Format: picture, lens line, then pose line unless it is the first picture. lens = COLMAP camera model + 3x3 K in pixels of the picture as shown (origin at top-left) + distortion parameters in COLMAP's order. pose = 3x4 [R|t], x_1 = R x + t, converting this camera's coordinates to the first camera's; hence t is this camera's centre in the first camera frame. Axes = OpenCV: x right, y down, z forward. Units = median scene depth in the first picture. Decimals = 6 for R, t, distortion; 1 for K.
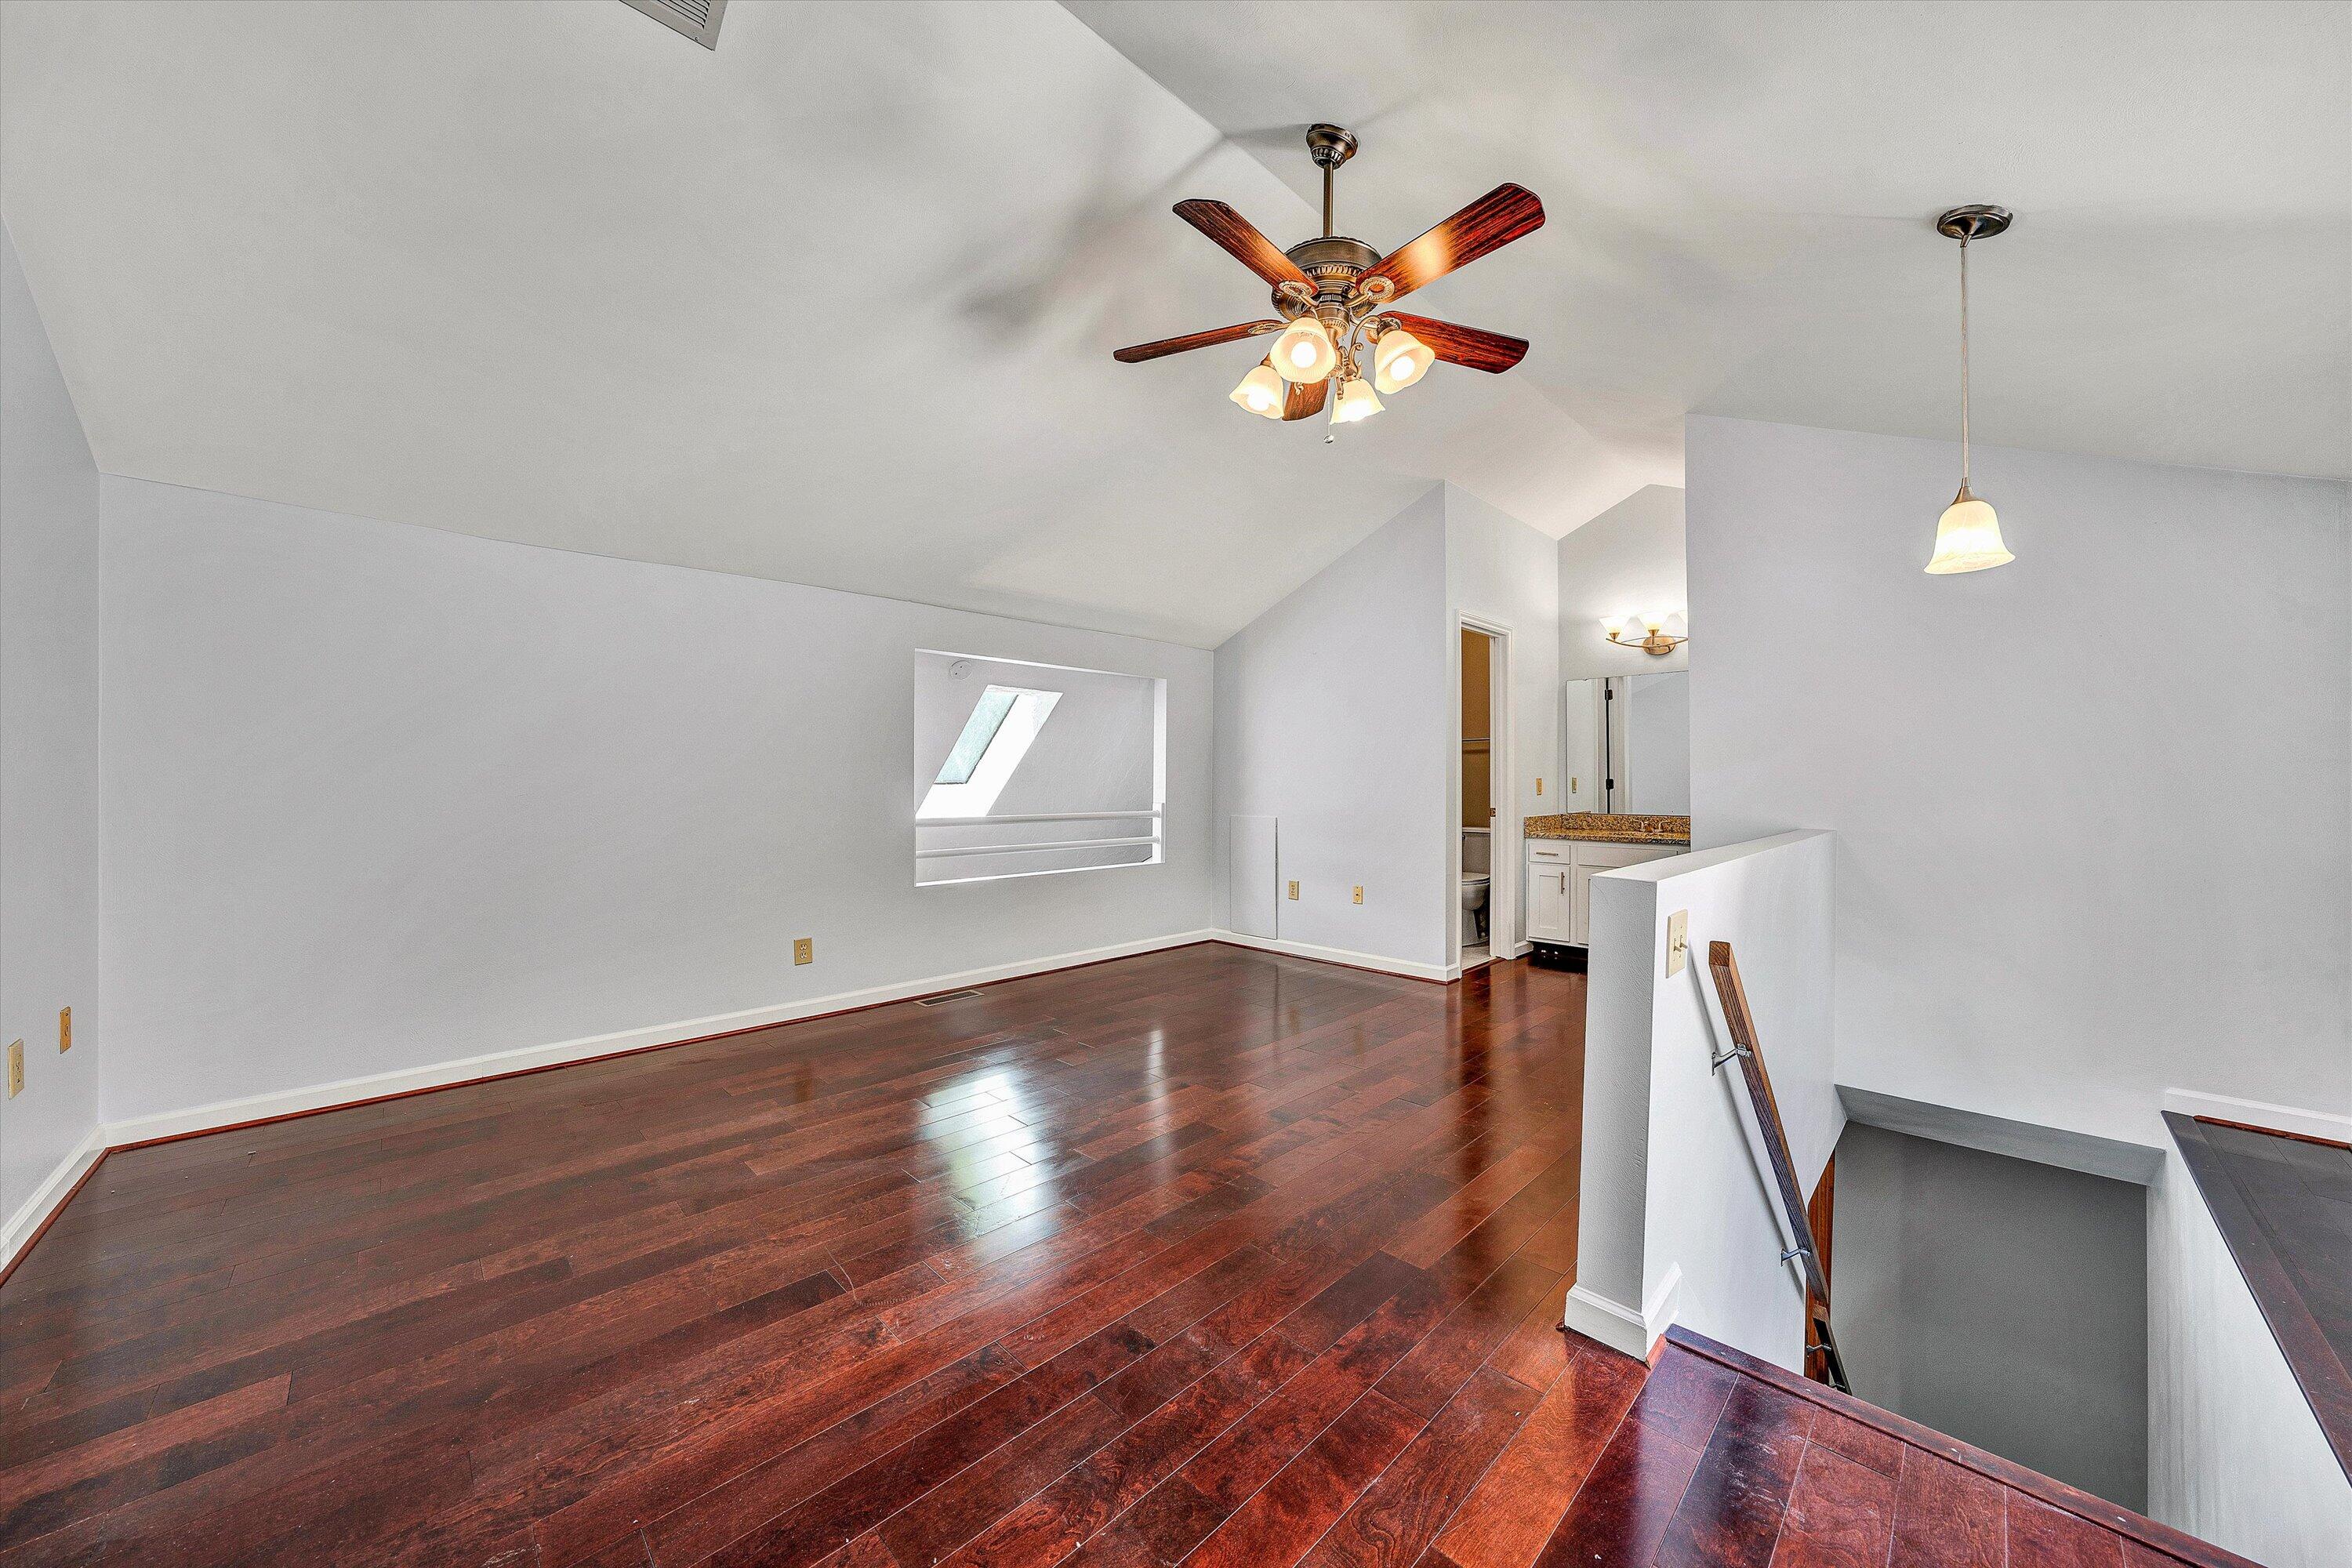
lens RADIAL K [[853.8, 0, 1174.7], [0, 853.8, 794.9], [0, 0, 1]] dist [-0.026791, 0.005255]
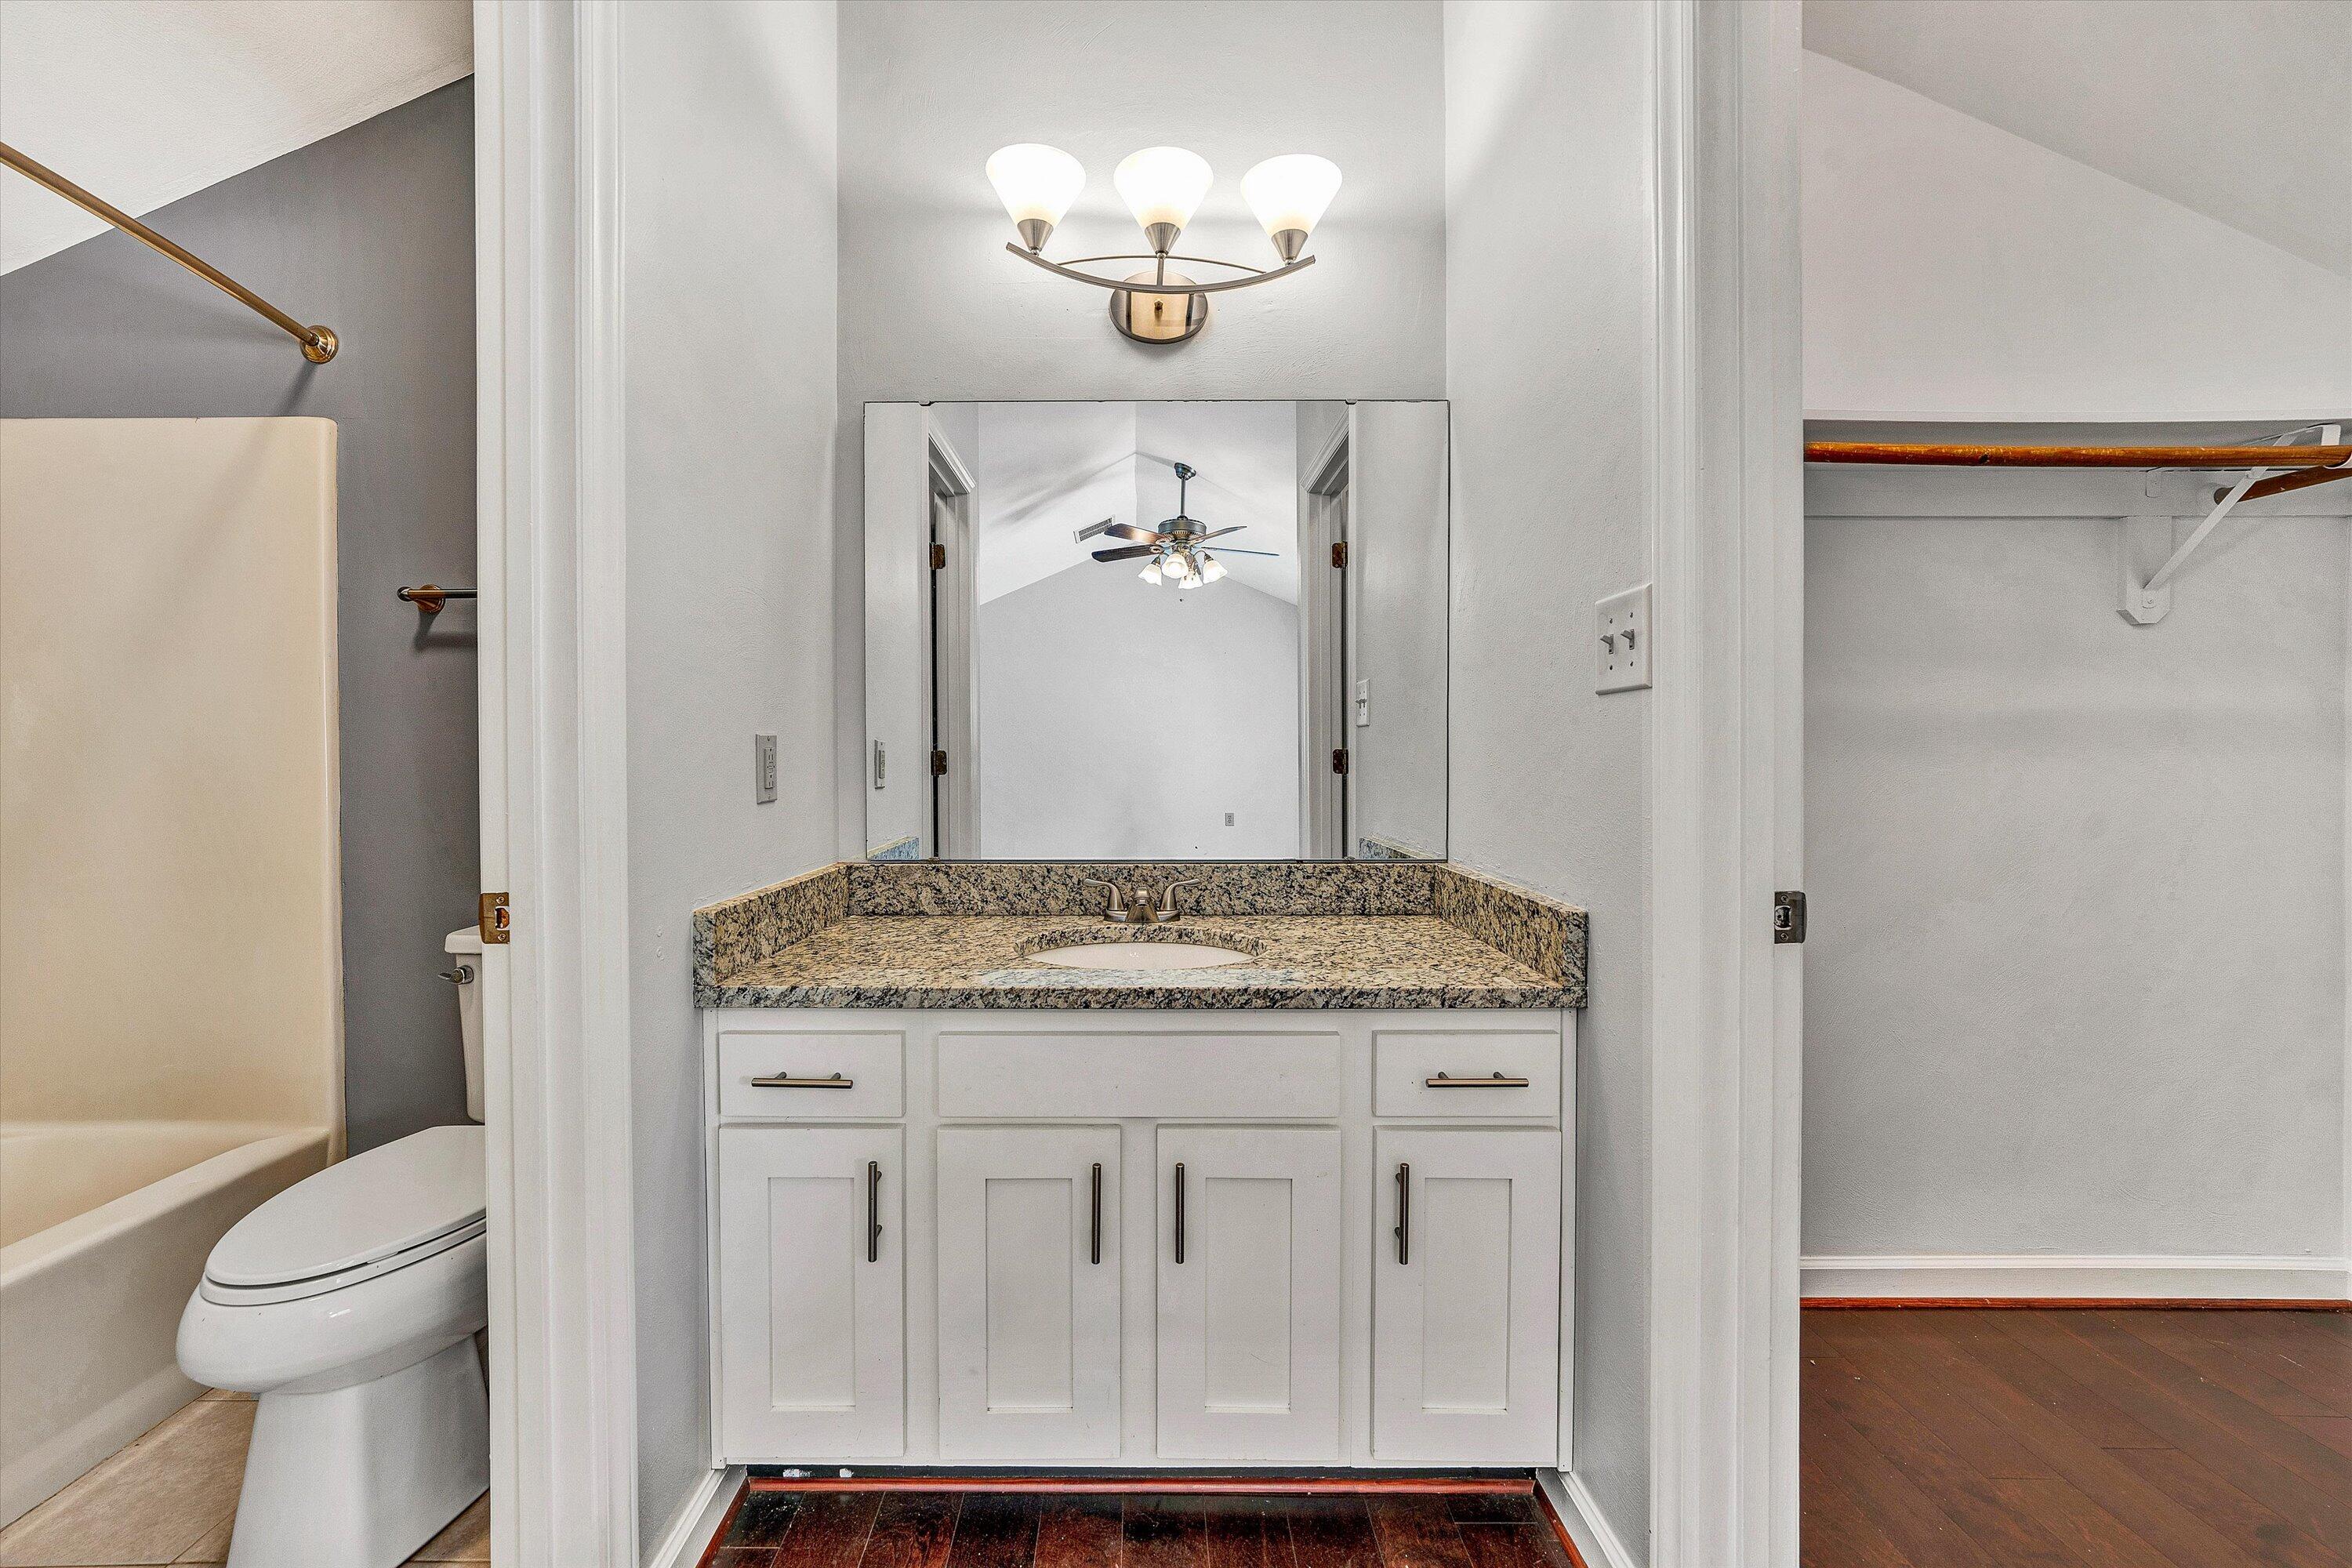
lens RADIAL K [[853.8, 0, 1174.7], [0, 853.8, 794.9], [0, 0, 1]] dist [-0.026791, 0.005255]
pose [[0.672928, -0.017162, 0.739509, 0.337008], [-0.001506, 0.999697, 0.024571, -0.008711], [-0.739707, -0.017648, 0.672698, 0.769335]]
